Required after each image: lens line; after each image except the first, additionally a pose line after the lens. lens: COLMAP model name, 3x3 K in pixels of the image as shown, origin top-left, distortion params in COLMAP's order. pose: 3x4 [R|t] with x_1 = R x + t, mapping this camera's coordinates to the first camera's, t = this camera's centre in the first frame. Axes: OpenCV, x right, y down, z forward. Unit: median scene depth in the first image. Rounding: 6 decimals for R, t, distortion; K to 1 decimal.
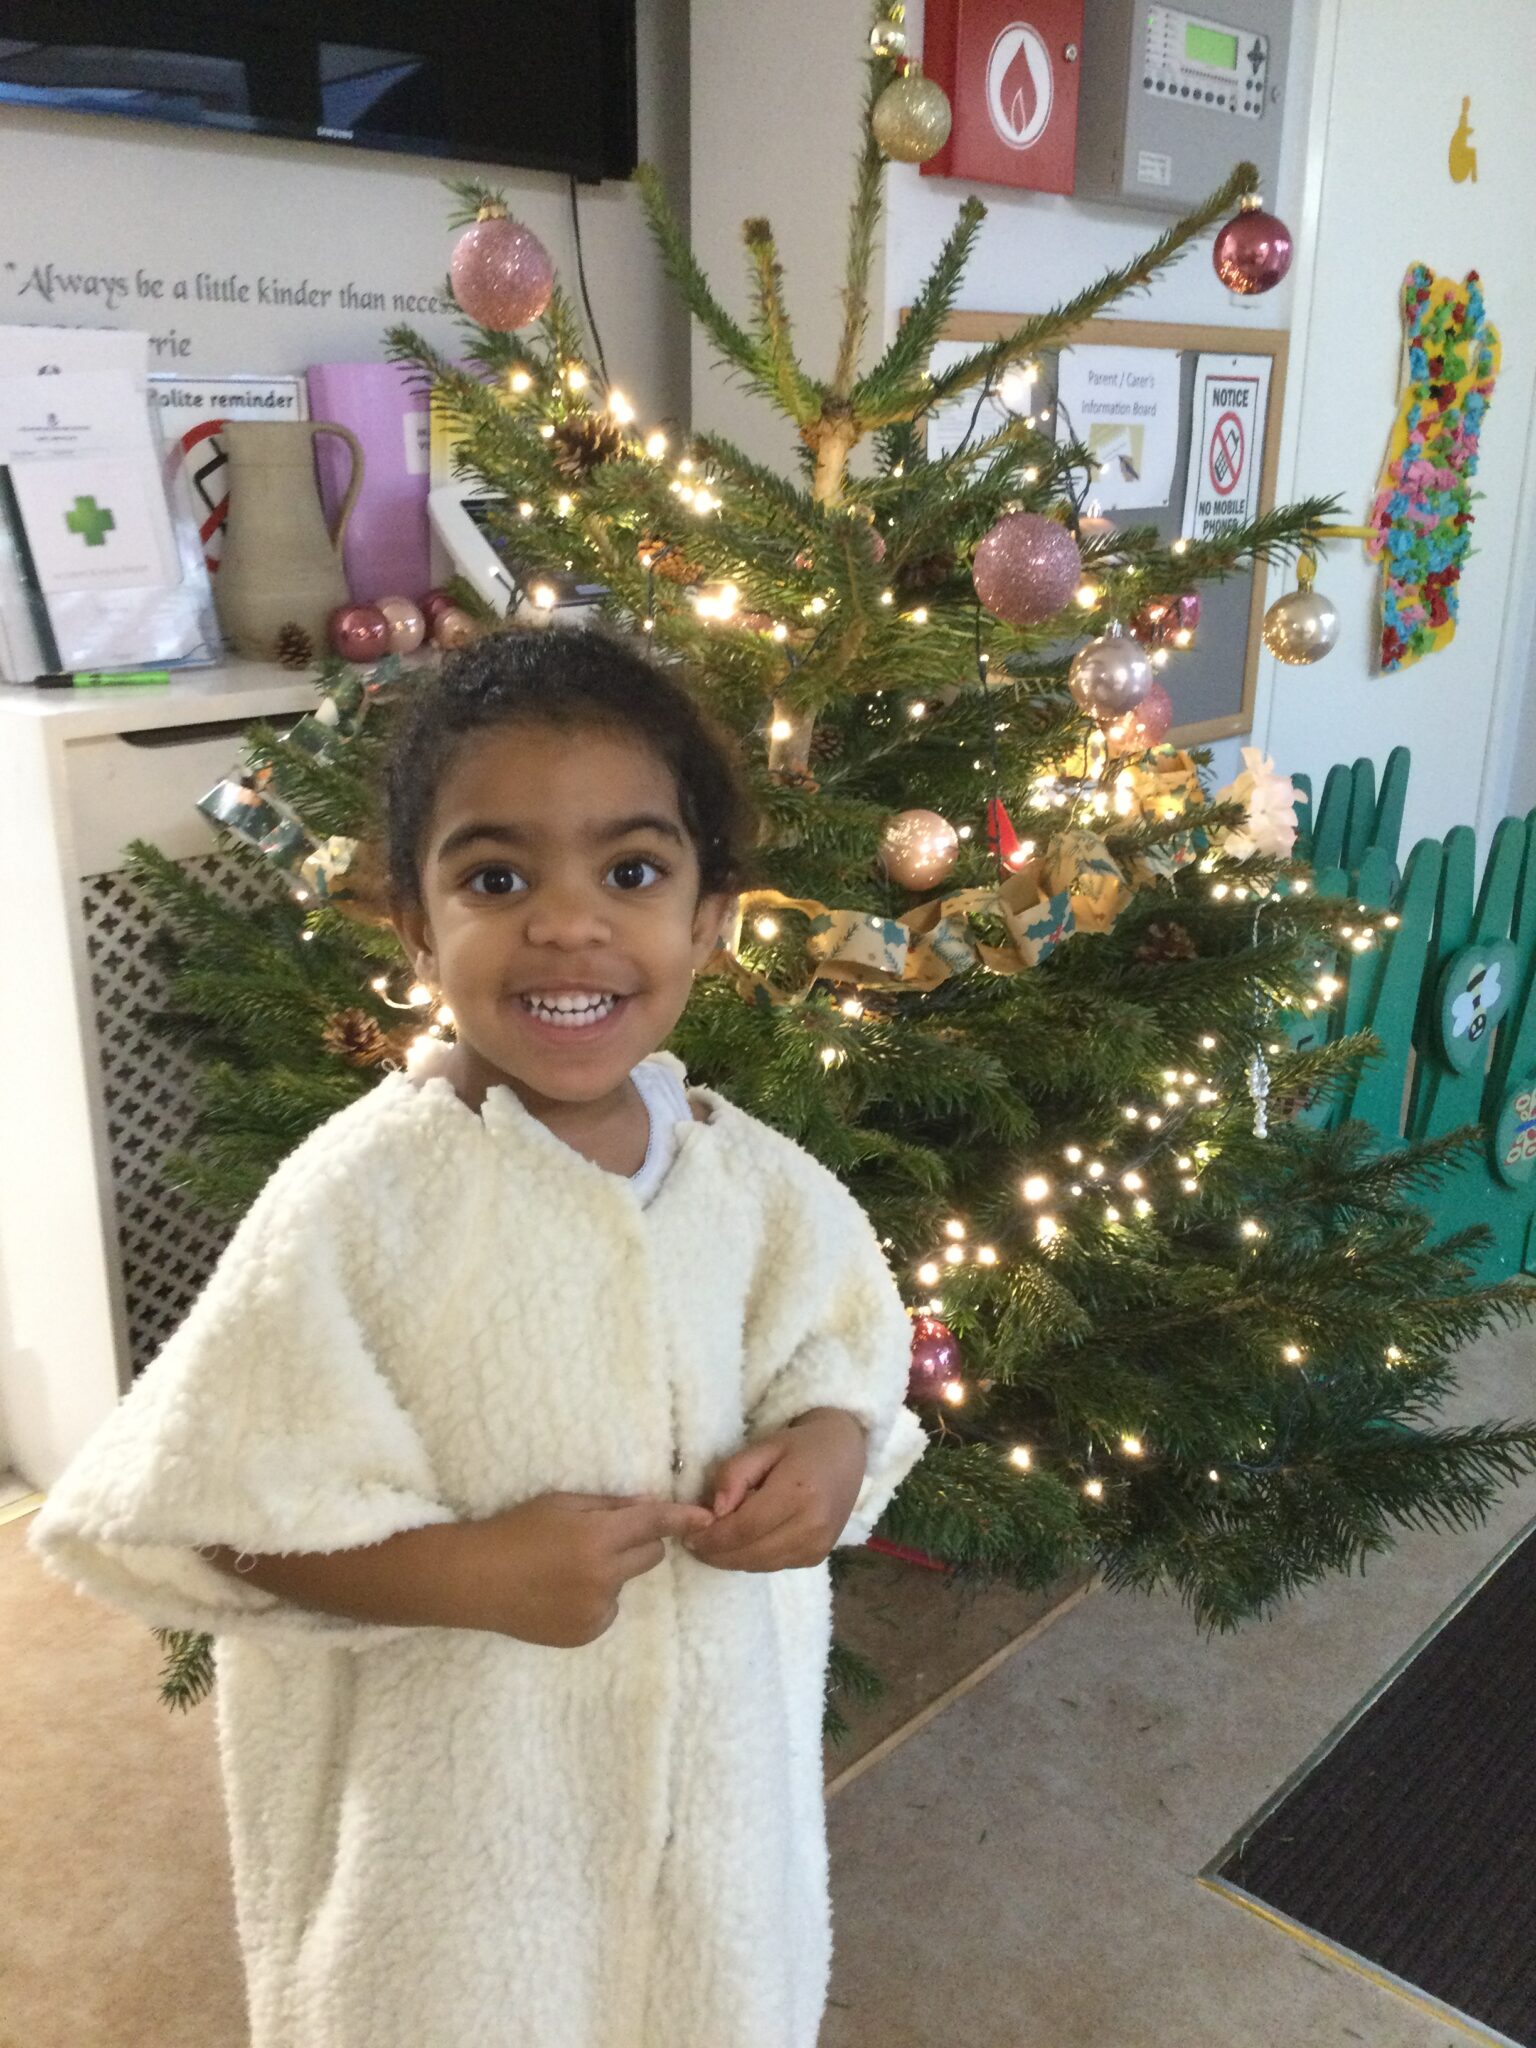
lens RADIAL K [[1859.4, 0, 772.8], [0, 1859.4, 1028.6], [0, 0, 1]] dist [0.043008, -0.010660]
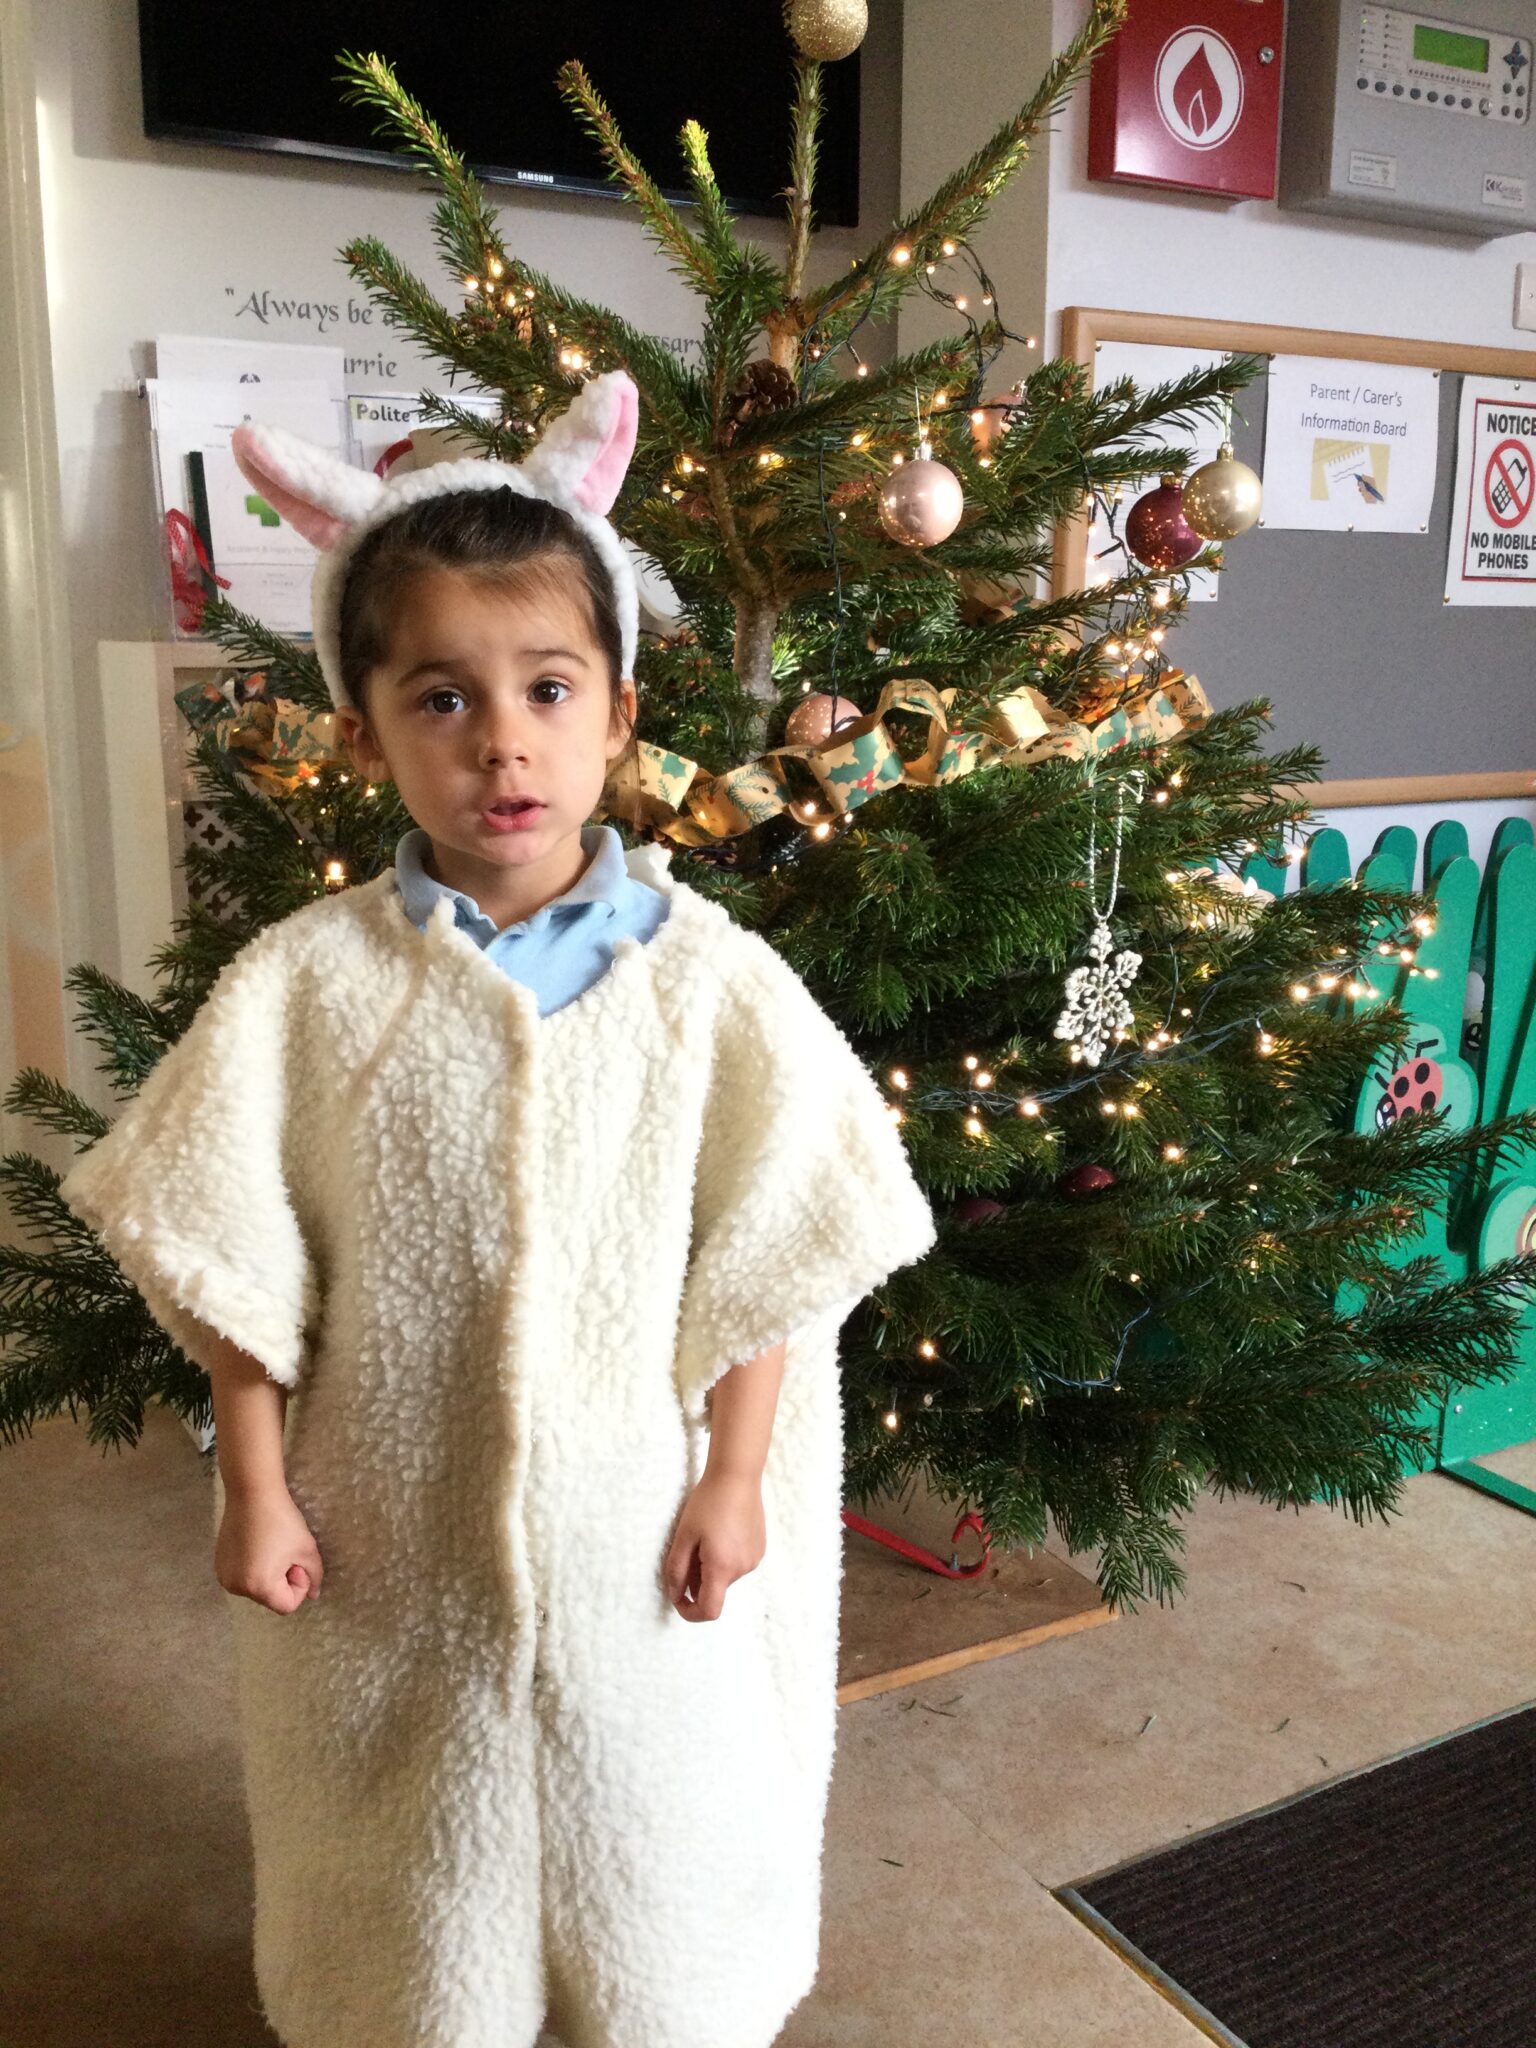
lens RADIAL K [[1859.4, 0, 784.7], [0, 1859.4, 1011.7], [0, 0, 1]] dist [0.043008, -0.010660]
pose [[0.953894, 0.053681, -0.295304, 0.296382], [-0.087194, 0.991006, -0.101508, 0.124026], [0.287199, 0.122576, 0.949996, 0.066763]]
